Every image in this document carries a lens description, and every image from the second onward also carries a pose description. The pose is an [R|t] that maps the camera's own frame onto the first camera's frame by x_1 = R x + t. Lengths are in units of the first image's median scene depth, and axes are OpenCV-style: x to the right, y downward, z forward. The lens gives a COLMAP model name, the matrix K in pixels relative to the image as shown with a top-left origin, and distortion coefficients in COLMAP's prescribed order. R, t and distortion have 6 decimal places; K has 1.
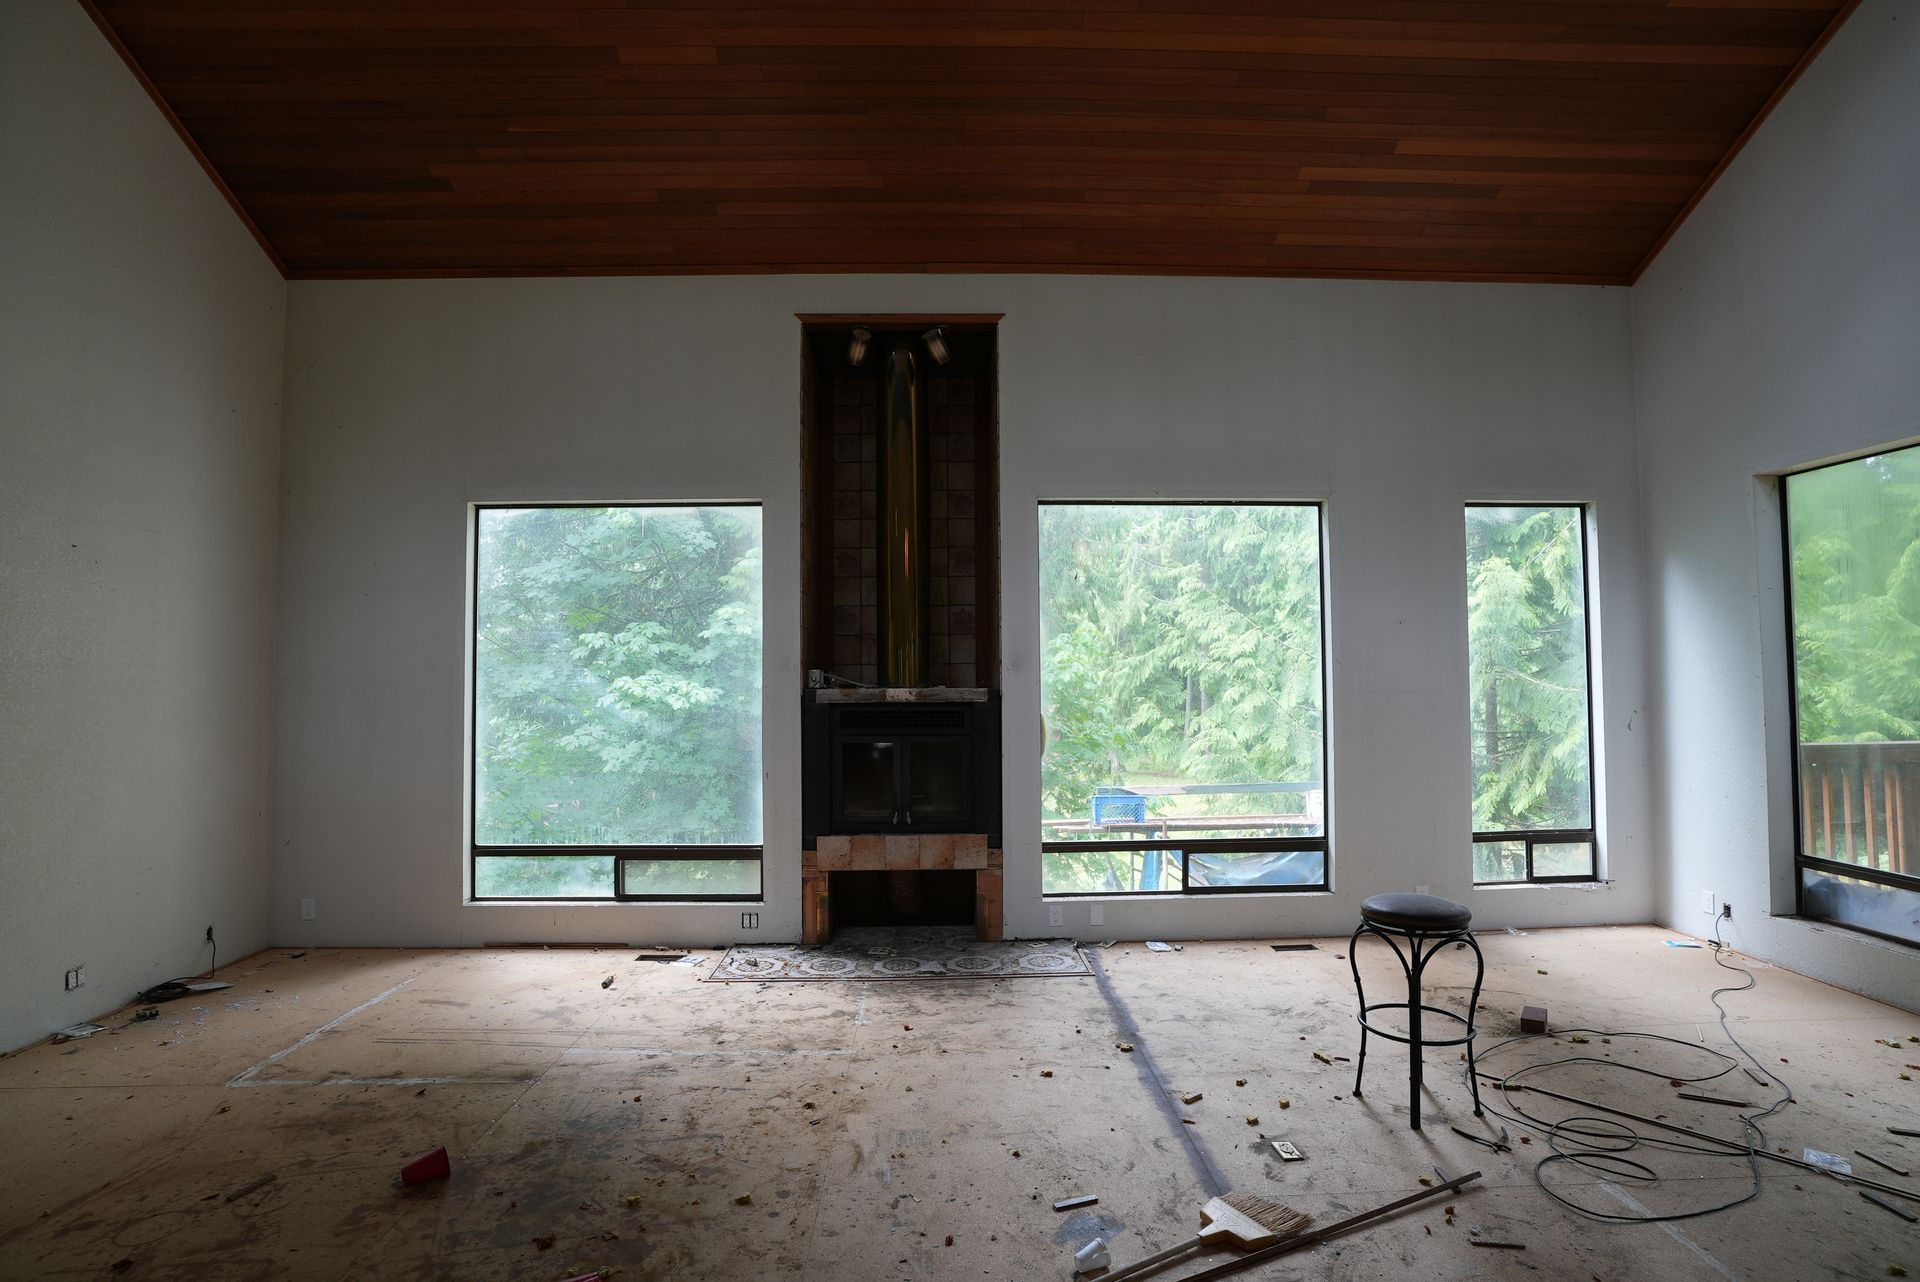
lens RADIAL K [[950.0, 0, 955.8], [0, 950.0, 641.7], [0, 0, 1]] dist [-0.082428, 0.039541]
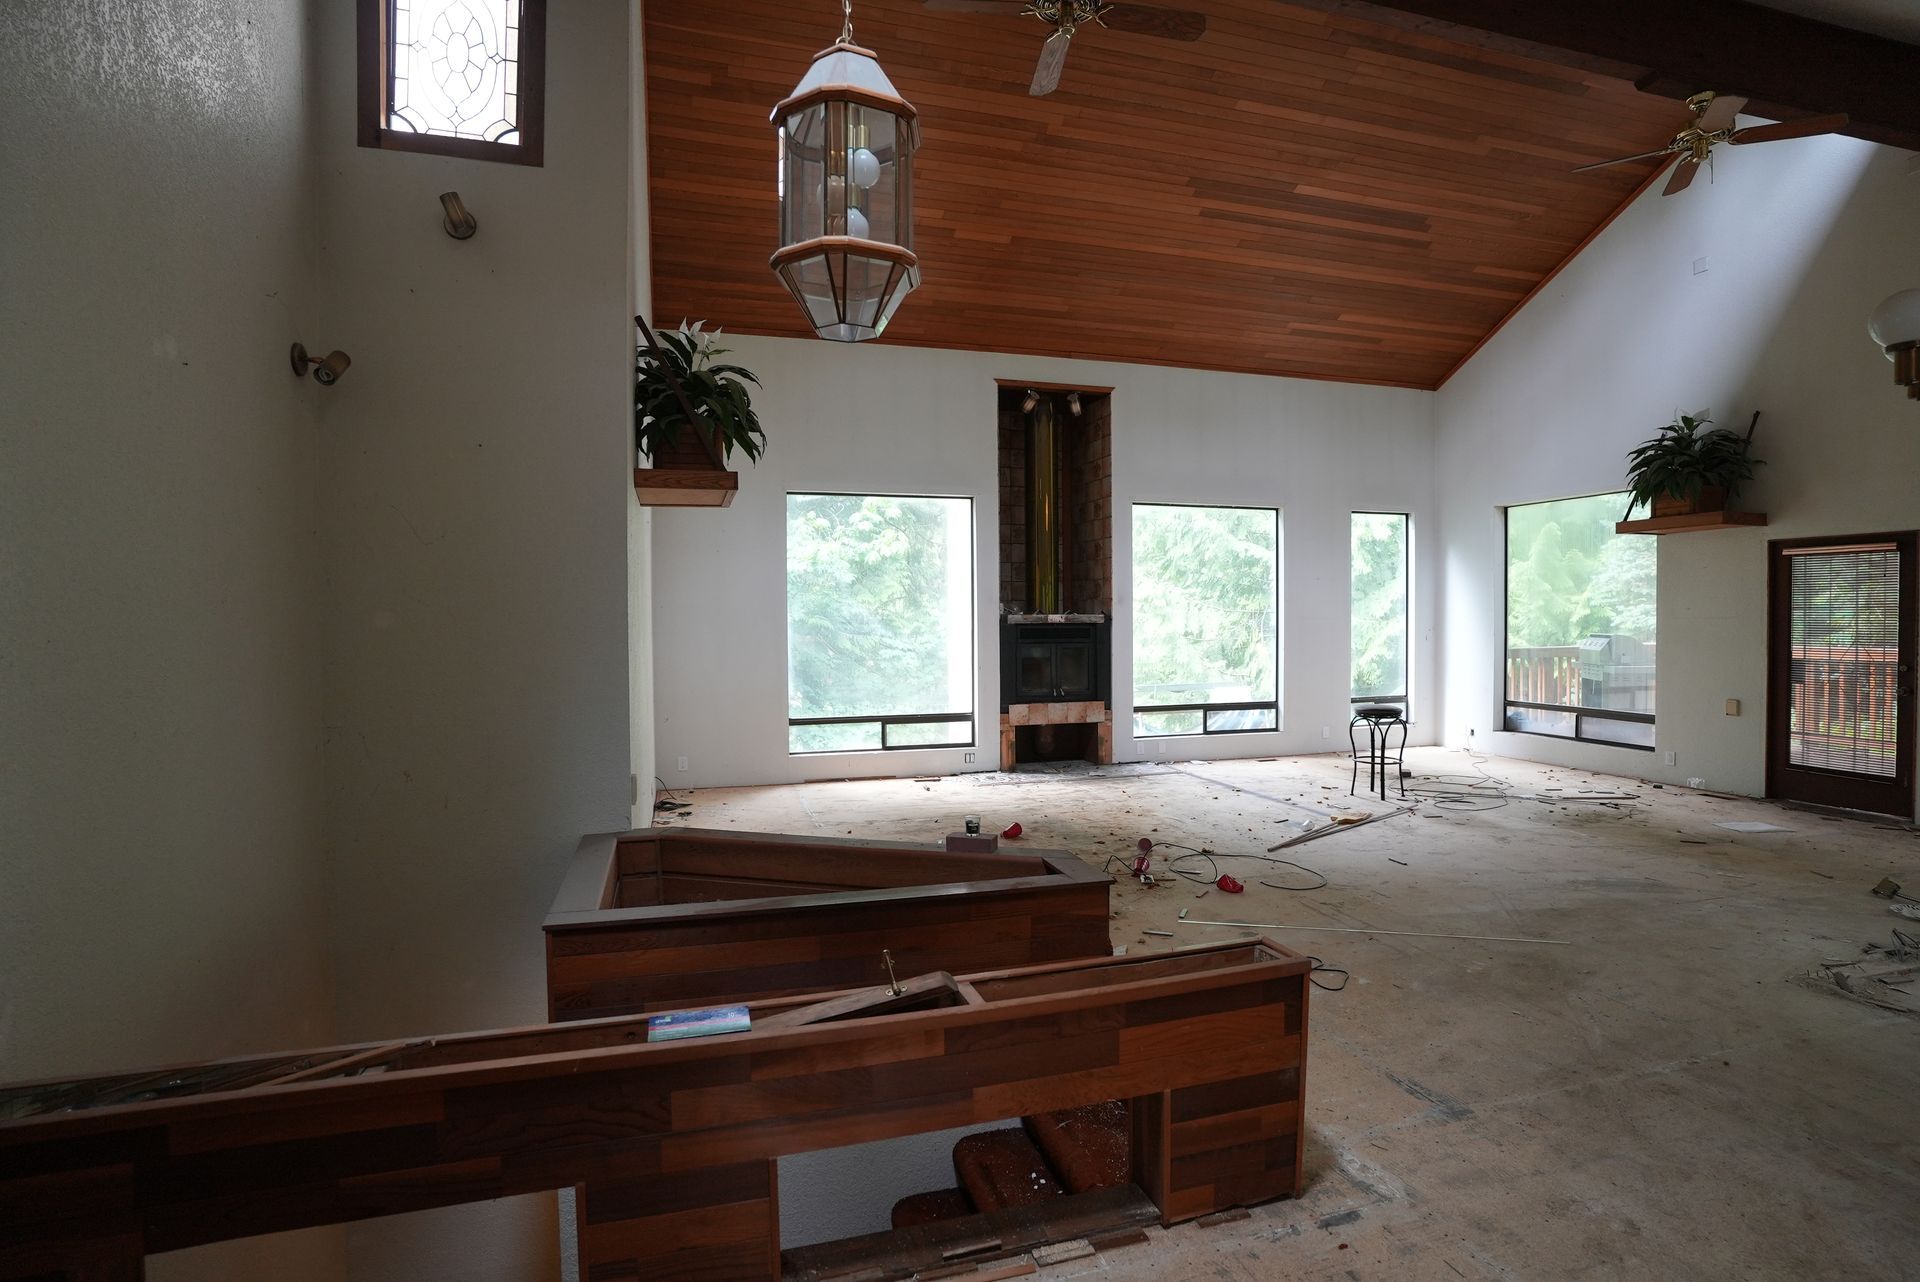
lens RADIAL K [[982.9, 0, 945.2], [0, 982.9, 647.3], [0, 0, 1]] dist [-0.080890, 0.041856]
pose [[0.965830, -0.006066, 0.259104, -0.687544], [-0.010398, 0.998014, 0.062124, 0.001654], [-0.258967, -0.062696, 0.963849, -0.600508]]
